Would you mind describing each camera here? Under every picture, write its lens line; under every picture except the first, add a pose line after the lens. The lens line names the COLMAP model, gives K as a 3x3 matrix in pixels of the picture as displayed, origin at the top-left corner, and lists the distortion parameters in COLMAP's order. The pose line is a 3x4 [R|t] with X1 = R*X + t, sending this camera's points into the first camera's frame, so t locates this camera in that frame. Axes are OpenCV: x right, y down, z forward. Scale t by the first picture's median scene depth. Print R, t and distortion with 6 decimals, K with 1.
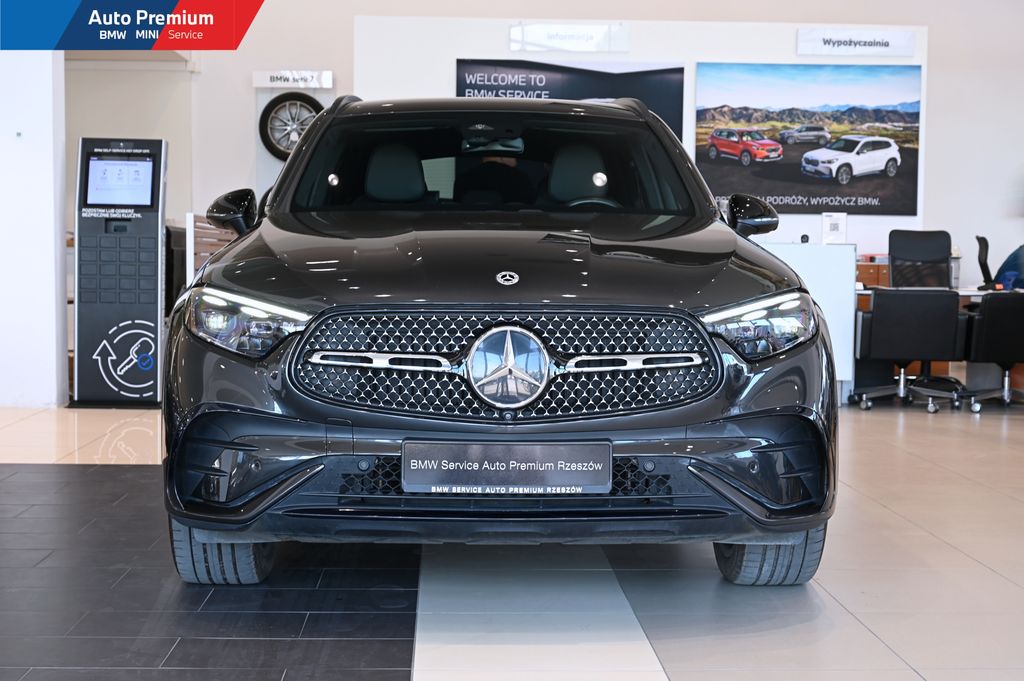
lens RADIAL K [[1570.5, 0, 512.0], [0, 1570.5, 340.5], [0, 0, 1]] dist [0.013823, 0.005561]
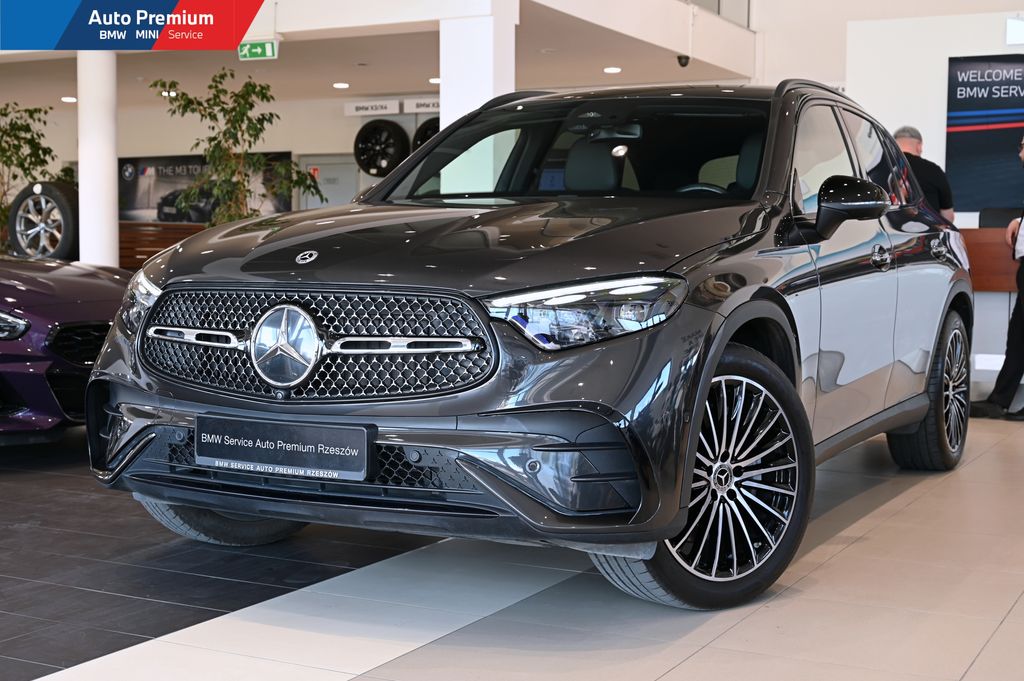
lens RADIAL K [[1433.3, 0, 512.0], [0, 1433.3, 340.5], [0, 0, 1]] dist [0.027292, -0.019832]
pose [[0.872266, 0.031110, -0.488041, 0.561344], [-0.032293, 0.999460, 0.005993, 0.003502], [0.487964, 0.010533, 0.872800, 0.279069]]
